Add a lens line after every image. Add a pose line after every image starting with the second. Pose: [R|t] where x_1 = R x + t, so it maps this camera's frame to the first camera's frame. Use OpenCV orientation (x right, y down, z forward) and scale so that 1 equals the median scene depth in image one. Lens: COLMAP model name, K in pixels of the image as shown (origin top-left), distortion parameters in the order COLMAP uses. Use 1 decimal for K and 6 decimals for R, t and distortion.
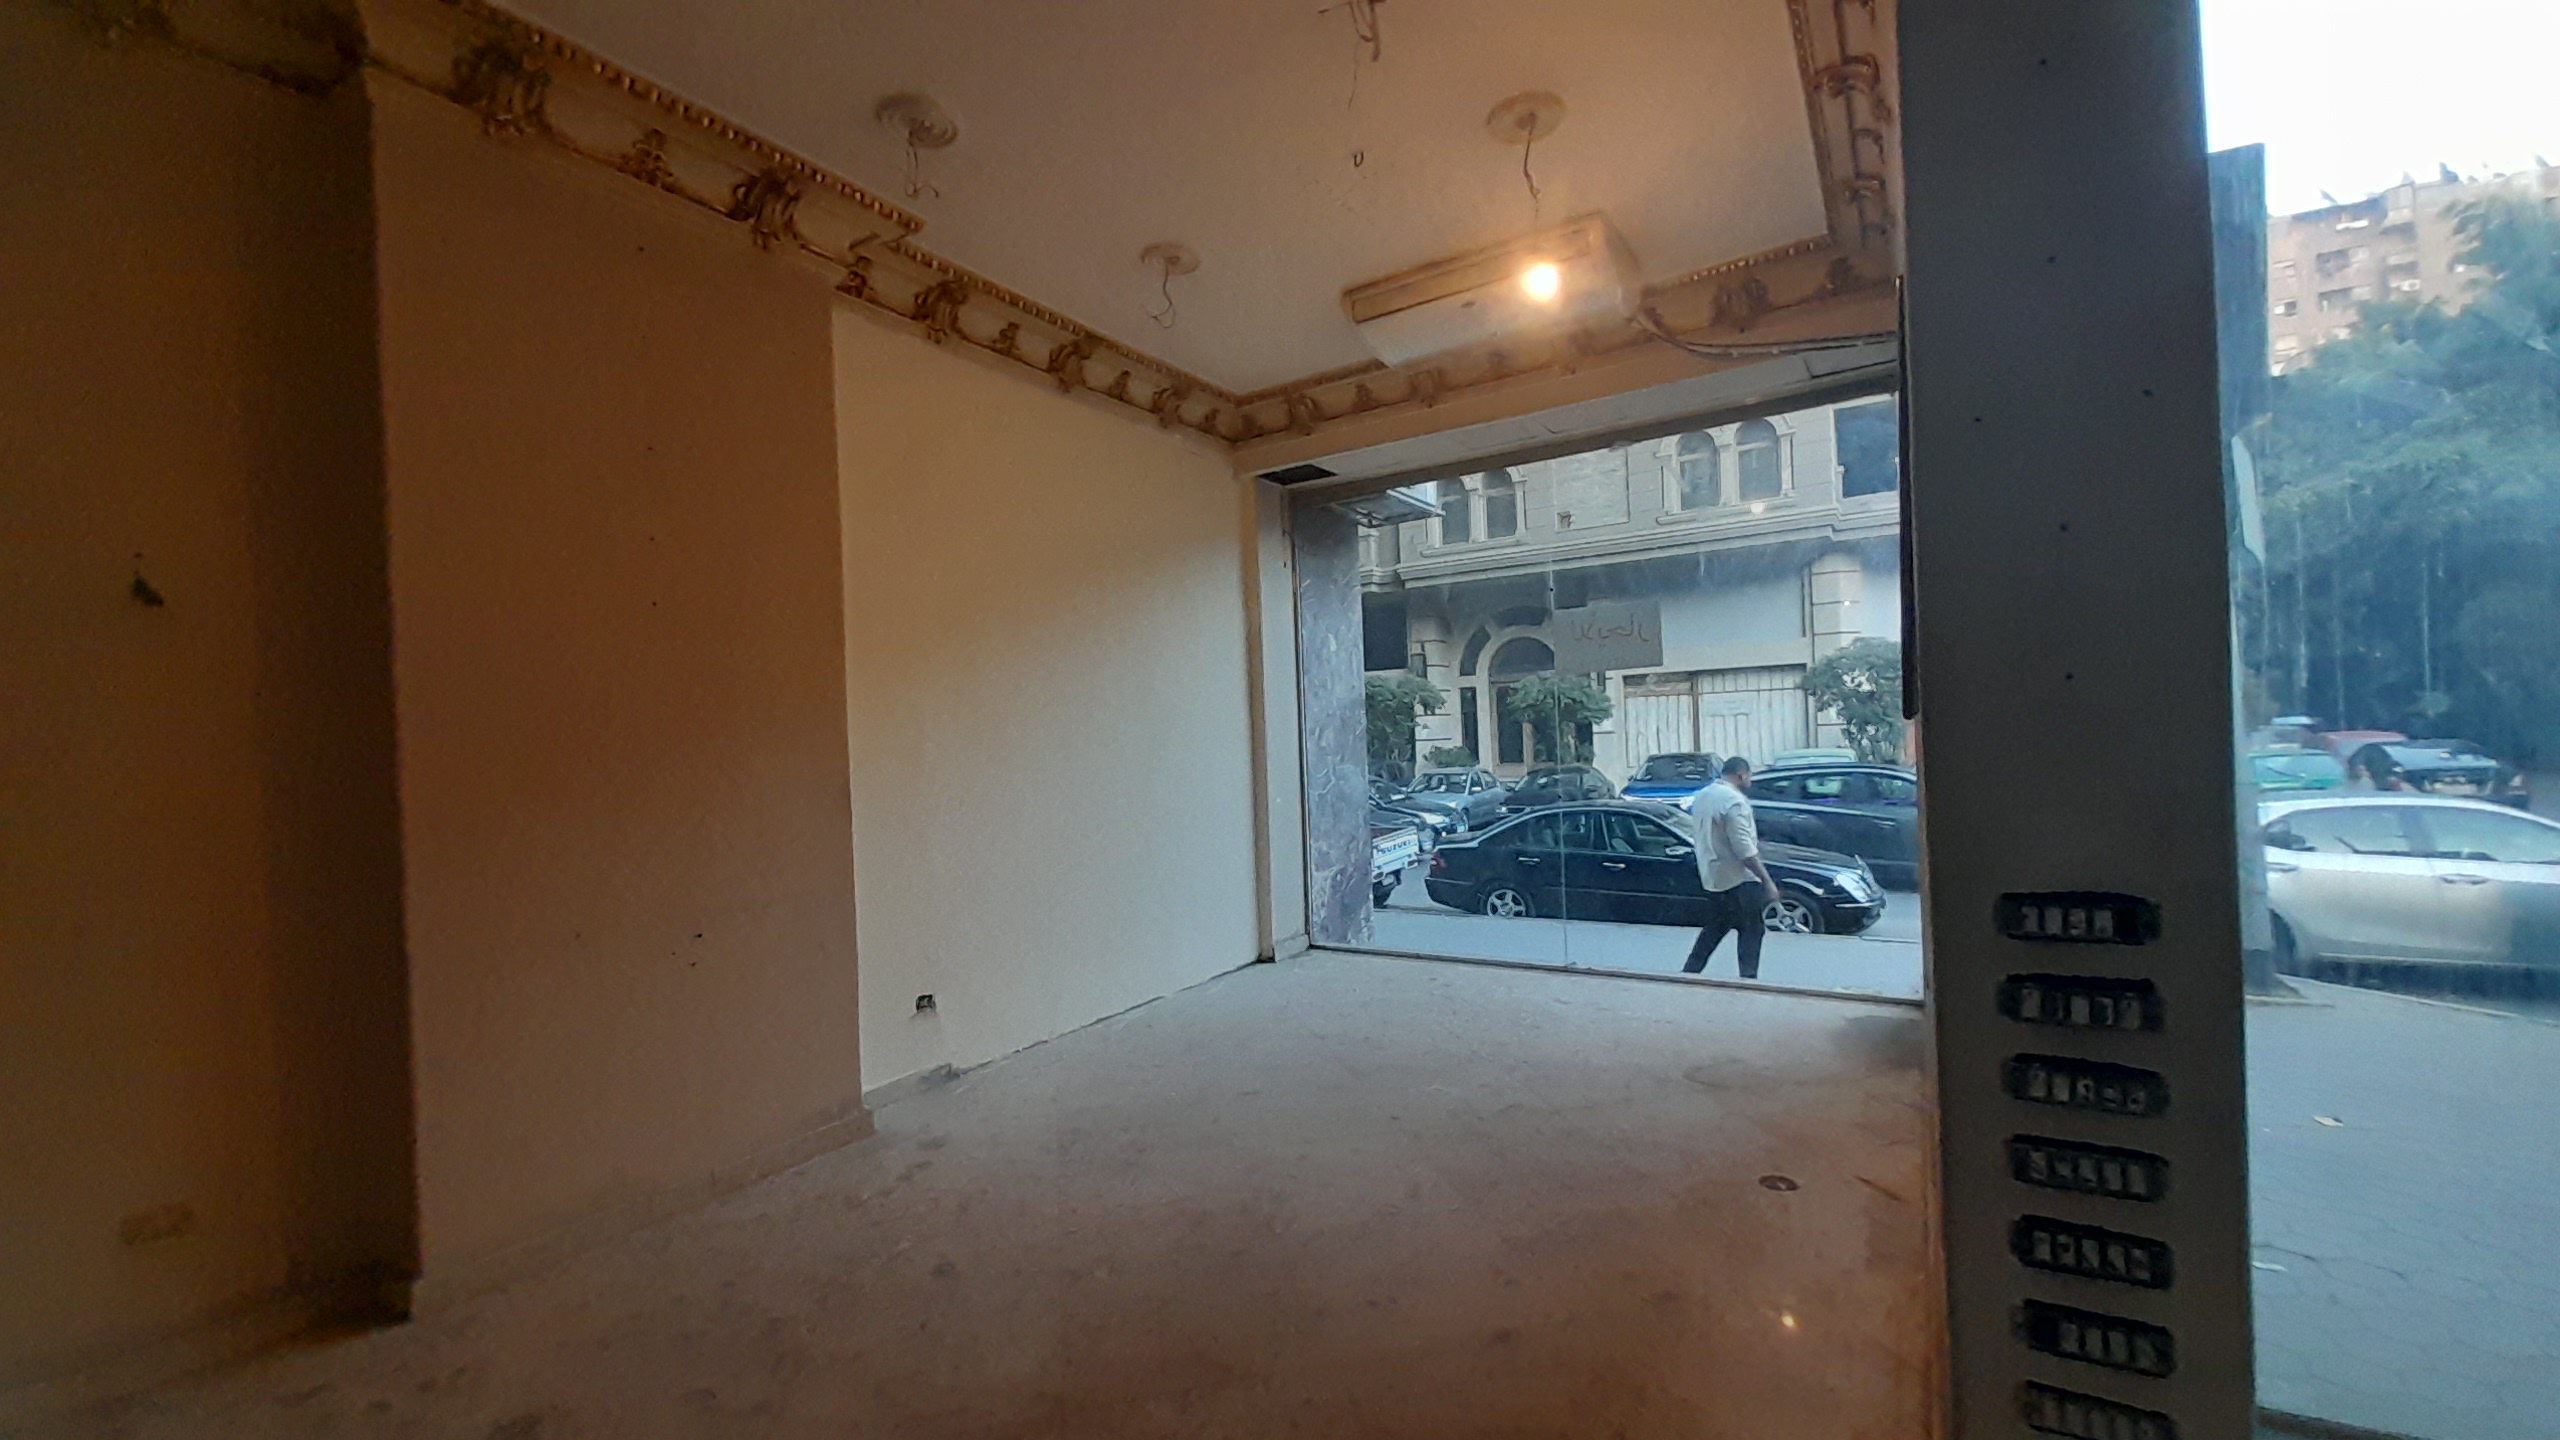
lens RADIAL K [[1004.8, 0, 1281.4], [0, 1004.8, 738.9], [0, 0, 1]] dist [0.022118, -0.019381]
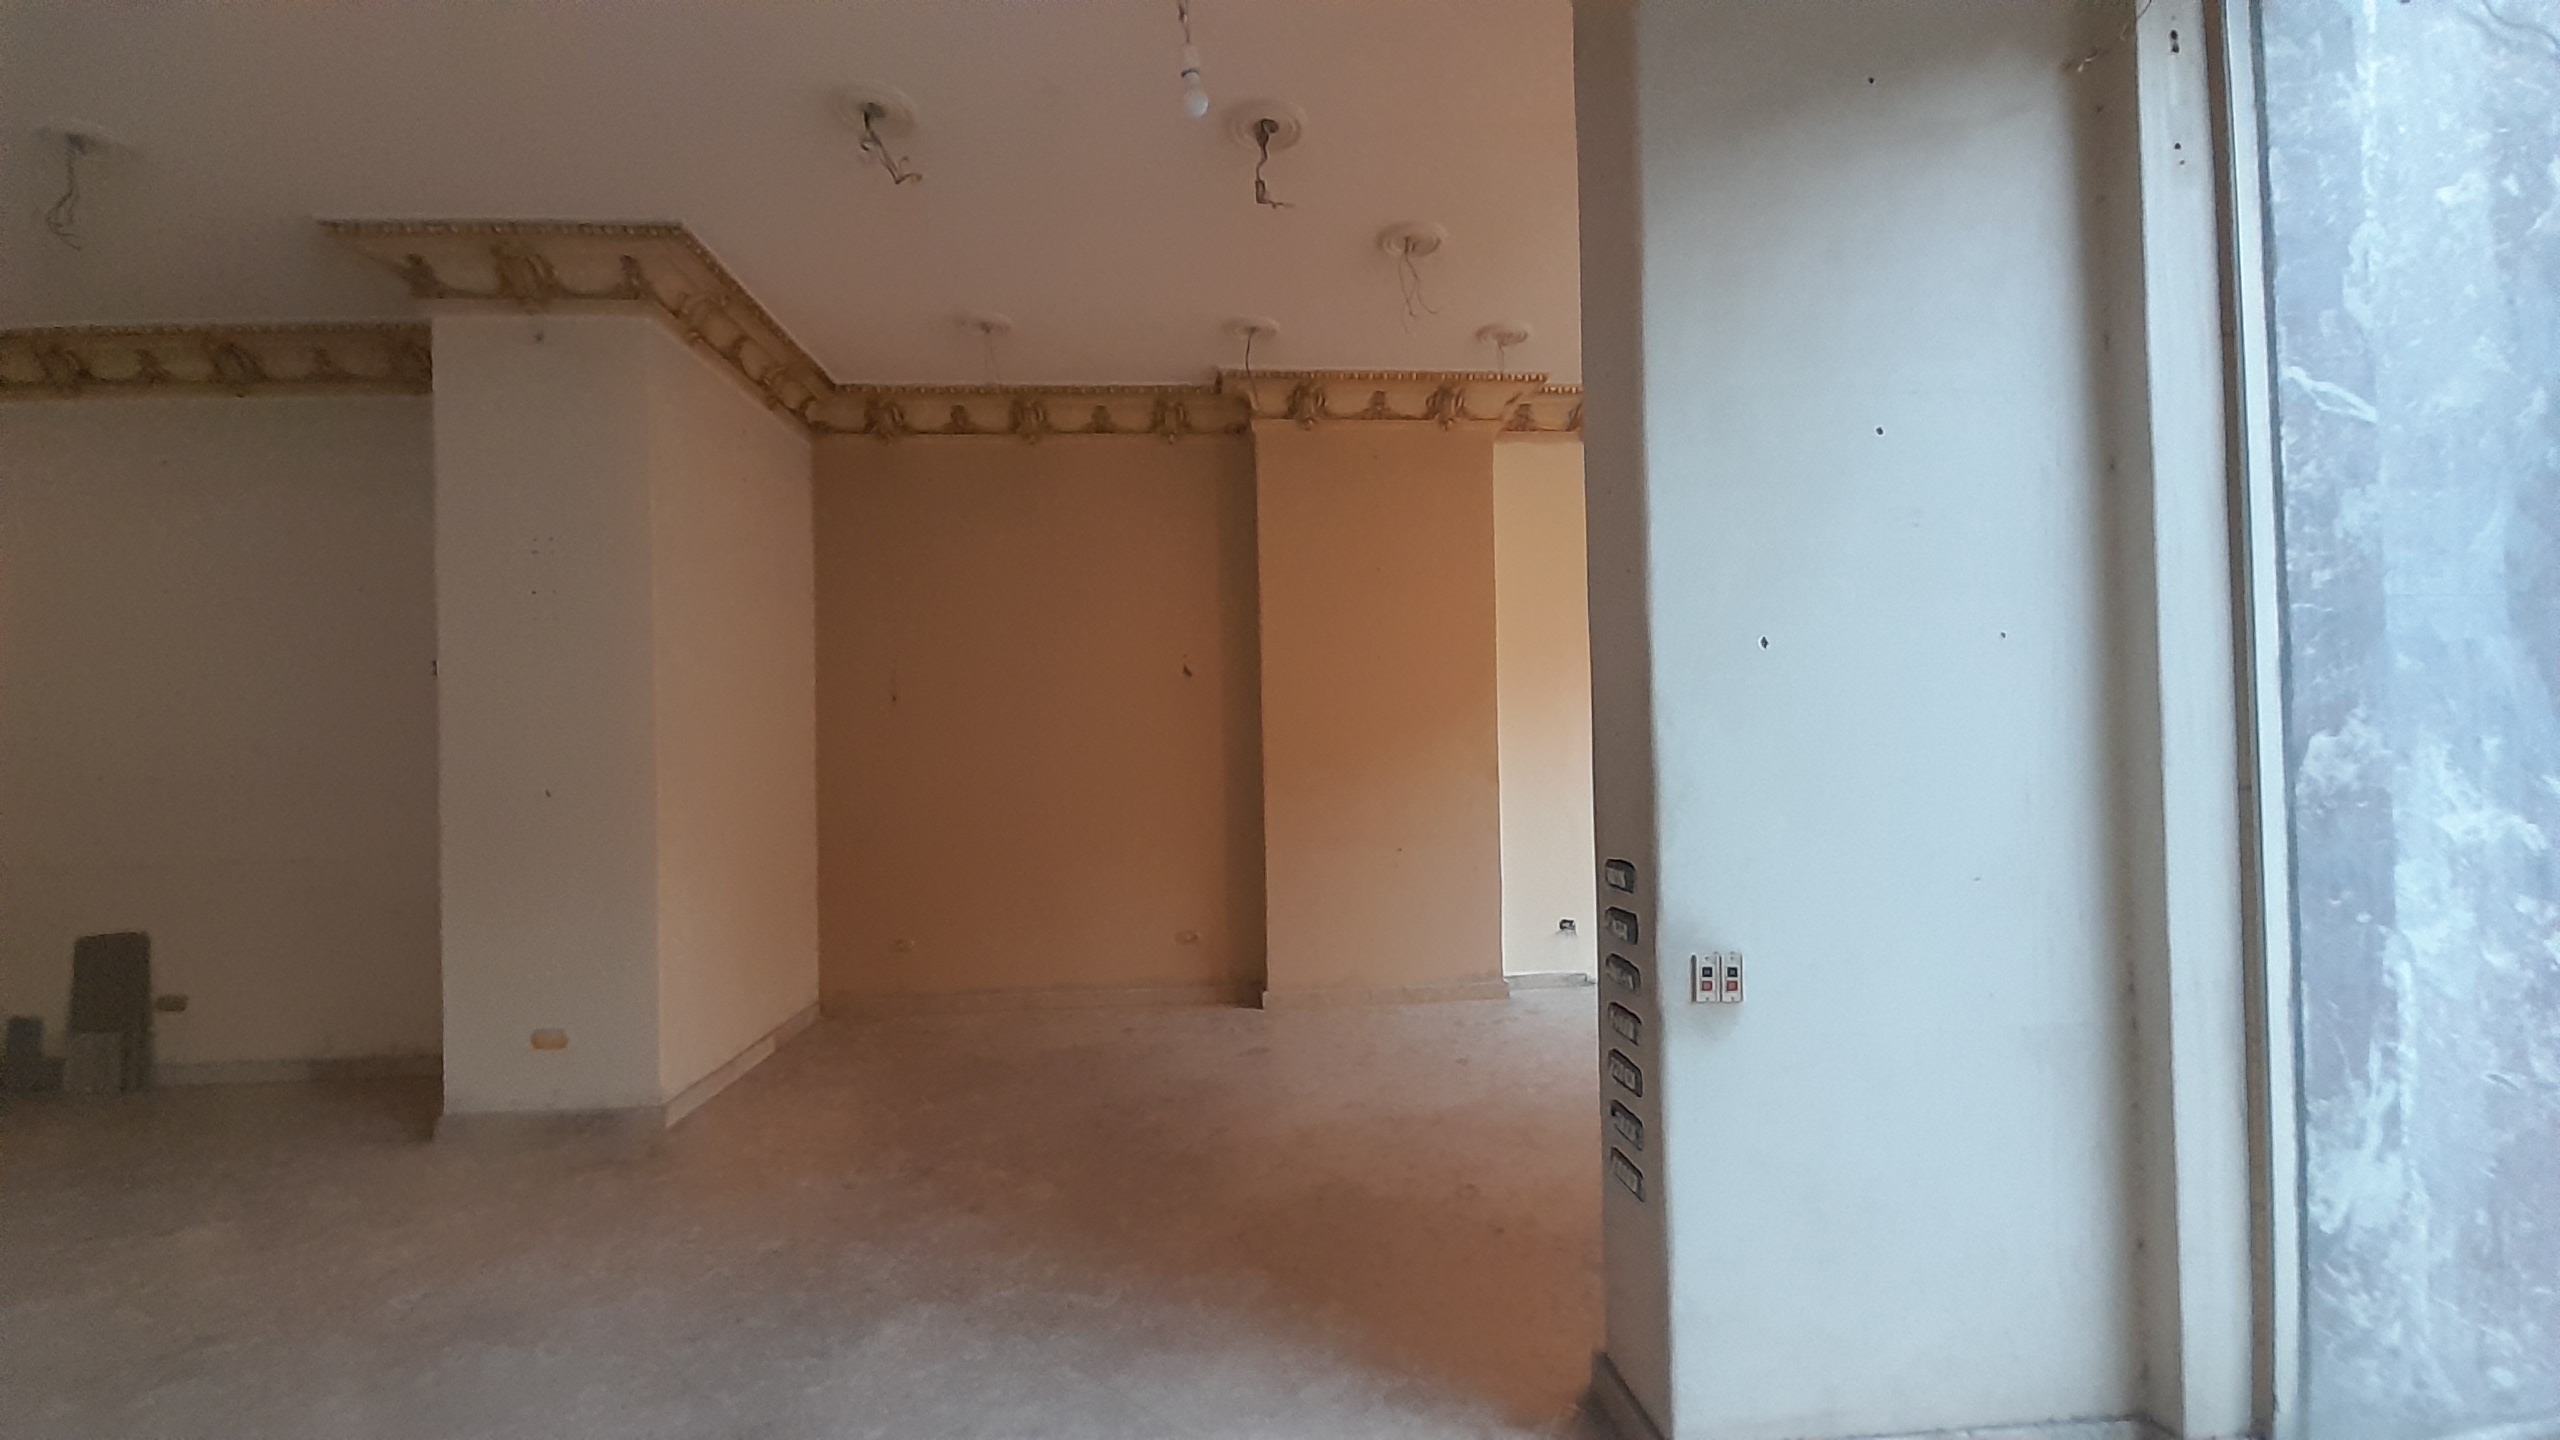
lens RADIAL K [[1004.8, 0, 1281.4], [0, 1004.8, 738.9], [0, 0, 1]] dist [0.022118, -0.019381]
pose [[0.597459, 0.022330, -0.801588, 0.703786], [-0.005399, 0.999702, 0.023824, -0.034974], [0.801881, -0.009906, 0.597402, -0.193220]]
